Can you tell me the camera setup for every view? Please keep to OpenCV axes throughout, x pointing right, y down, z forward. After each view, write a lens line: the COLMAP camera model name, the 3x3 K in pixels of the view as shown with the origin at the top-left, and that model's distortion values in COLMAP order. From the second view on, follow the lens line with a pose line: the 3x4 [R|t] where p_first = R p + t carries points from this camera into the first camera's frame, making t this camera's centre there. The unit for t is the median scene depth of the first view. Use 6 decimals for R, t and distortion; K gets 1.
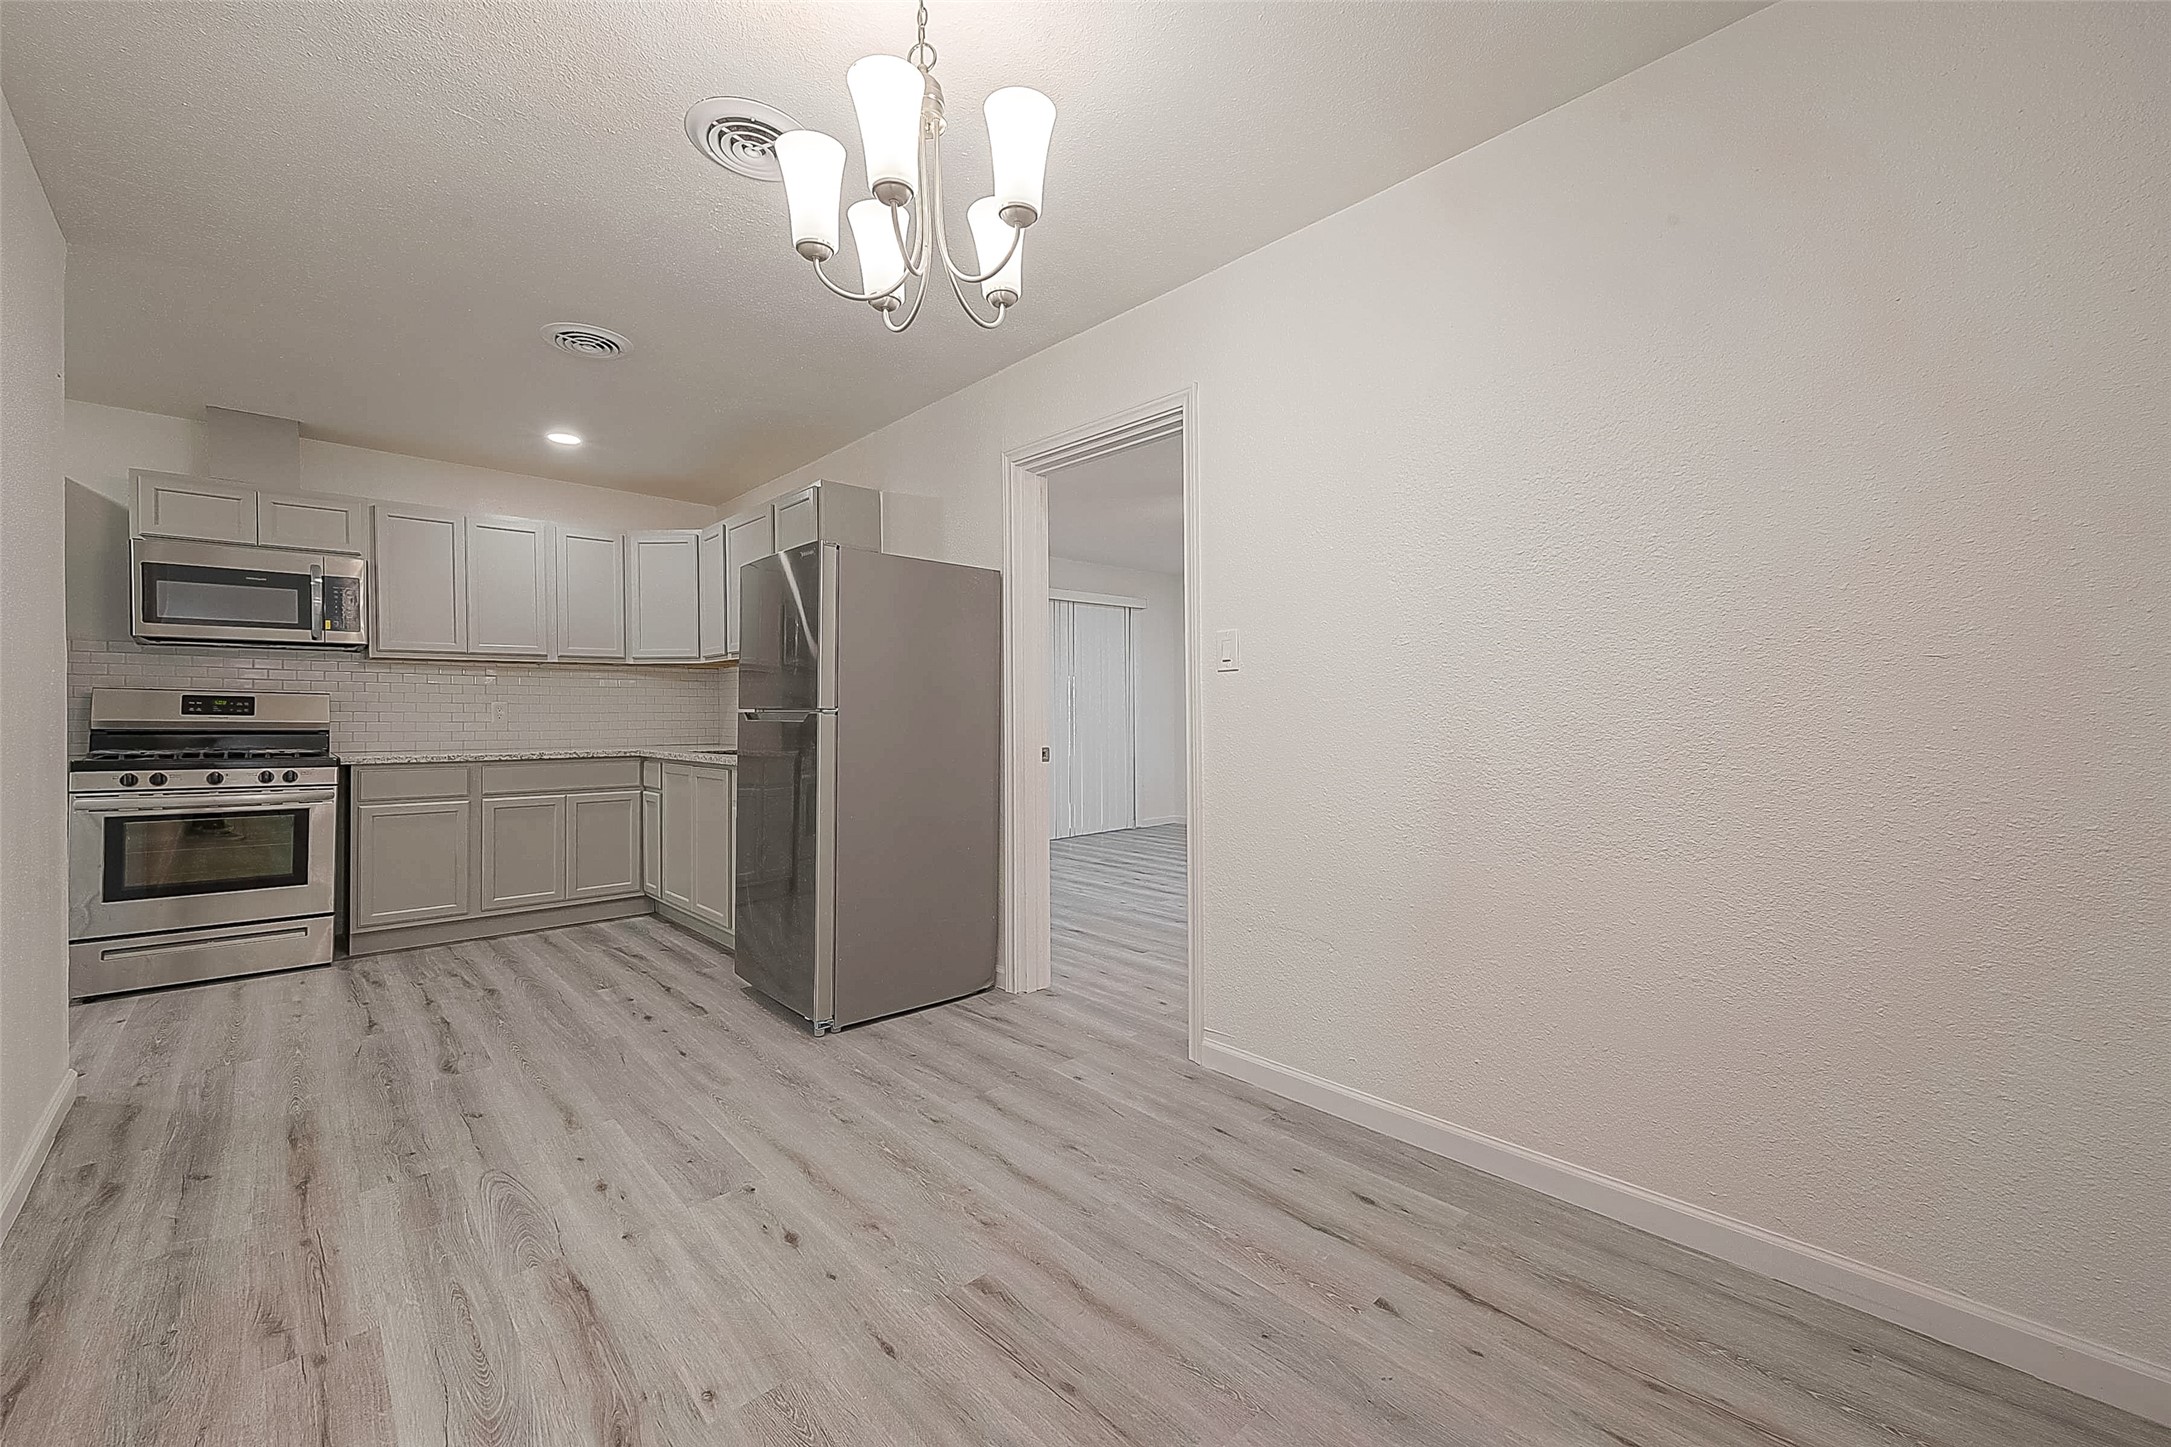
lens RADIAL K [[858.9, 0, 1085.5], [0, 858.9, 723.5], [0, 0, 1]] dist [0.000704, 0.000109]
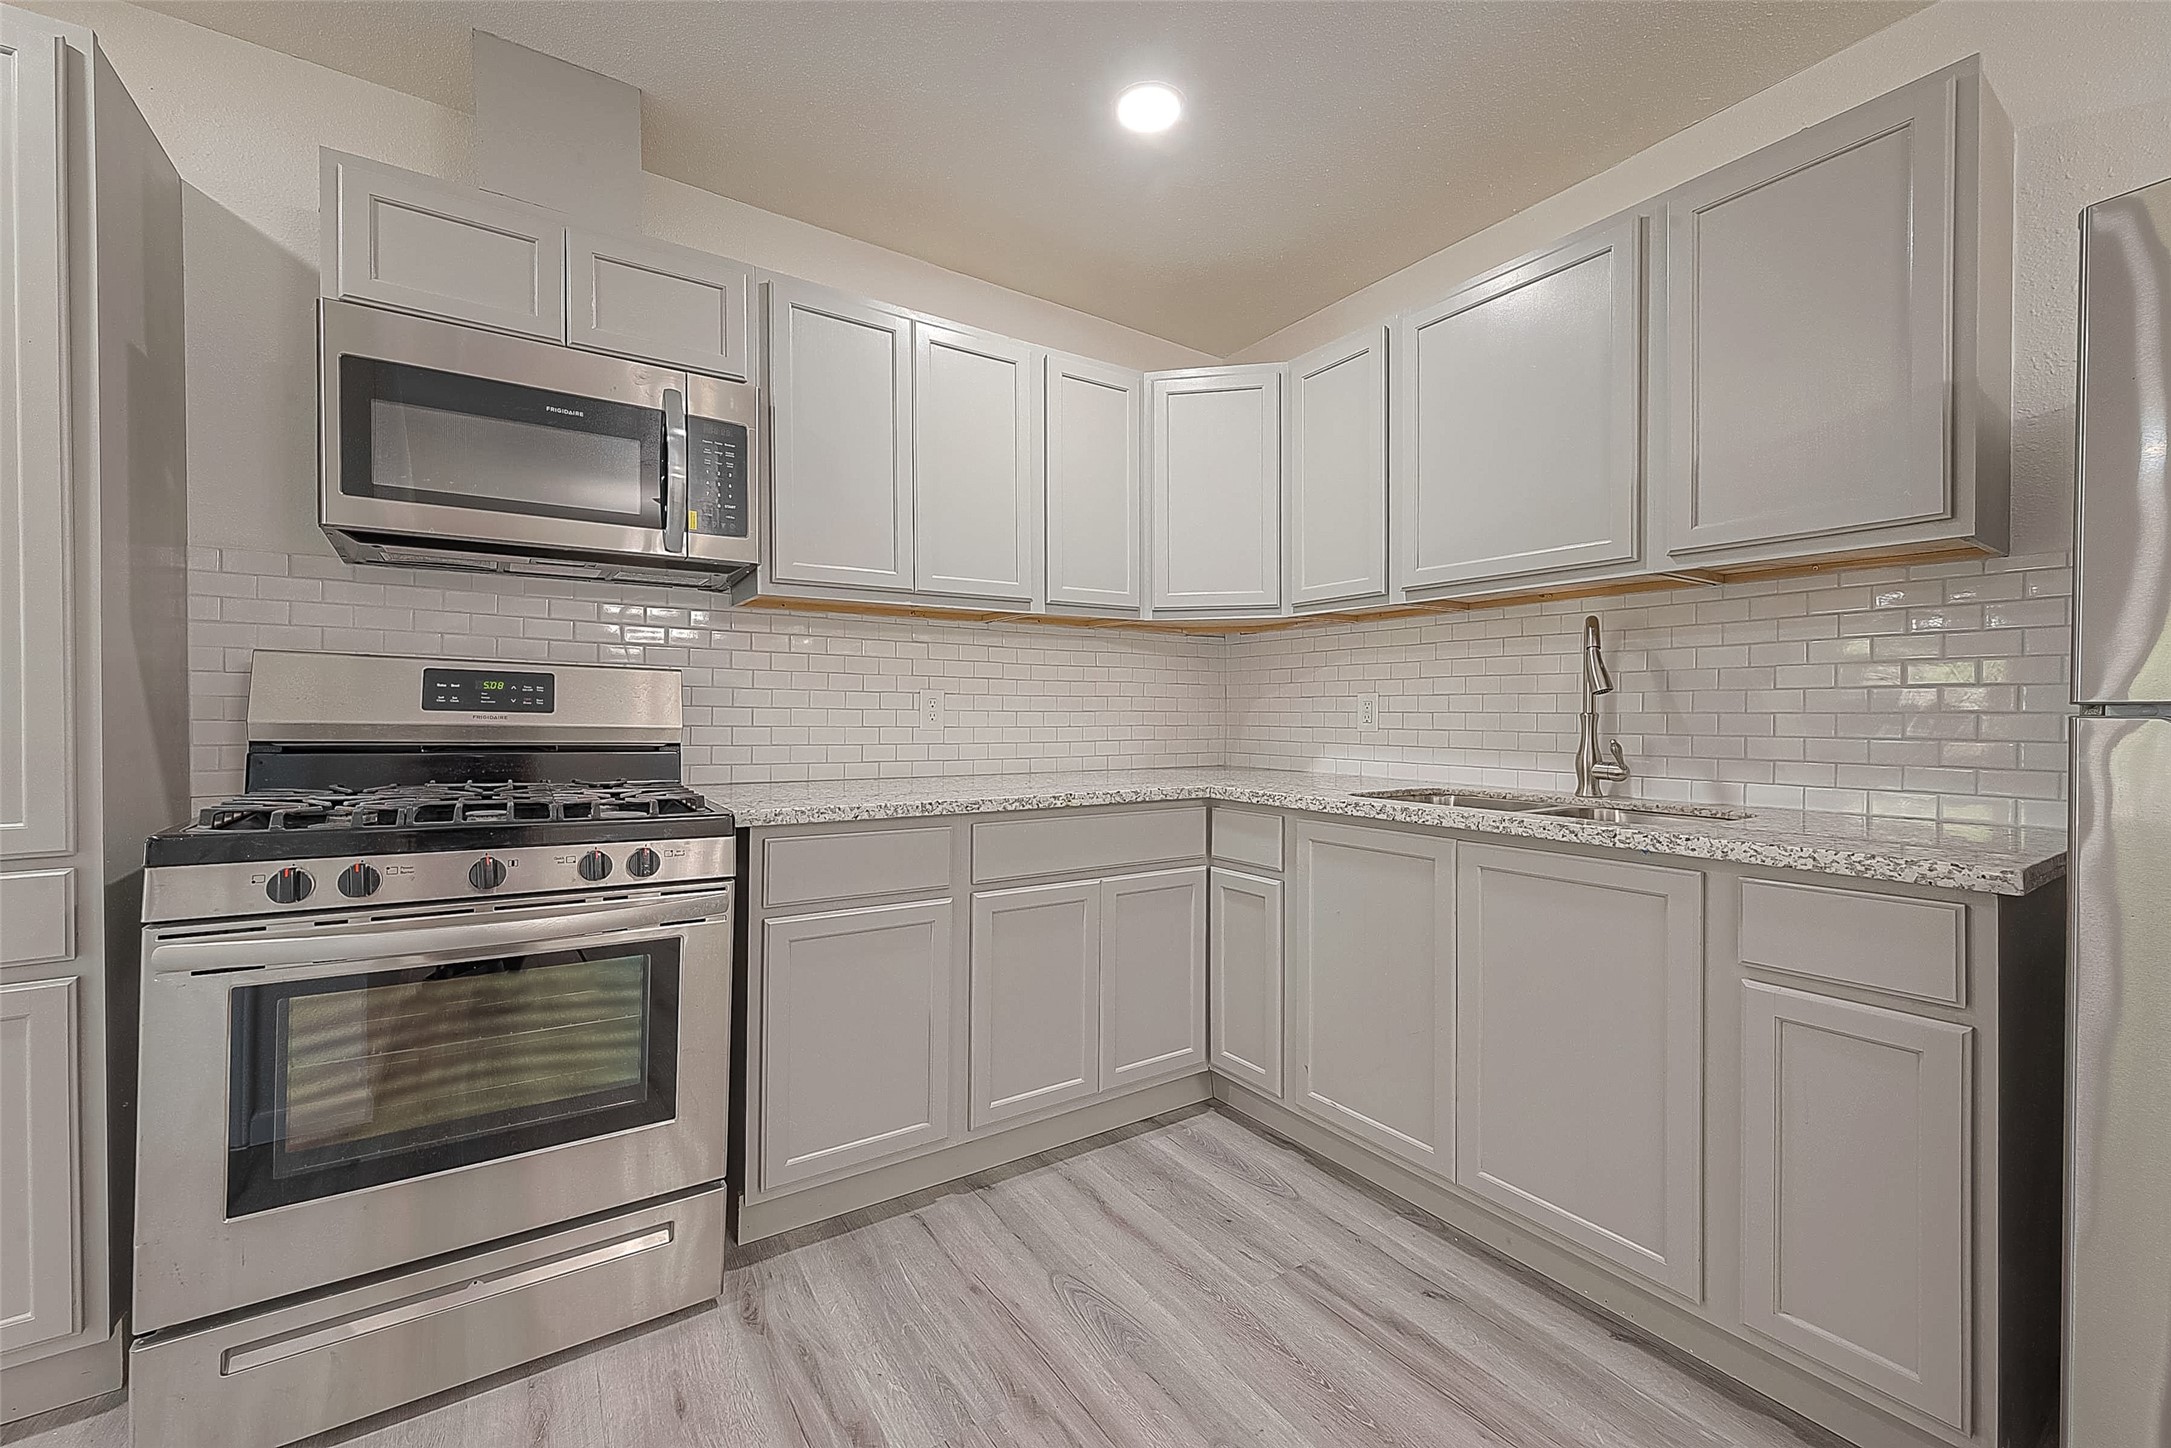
lens RADIAL K [[858.9, 0, 1085.5], [0, 858.9, 724.0], [0, 0, 1]] dist [0.000704, 0.000109]
pose [[0.985732, 0.008451, -0.168111, -0.619329], [-0.008443, 0.999964, 0.000762, -0.006305], [0.168111, 0.000668, 0.985768, 0.601989]]
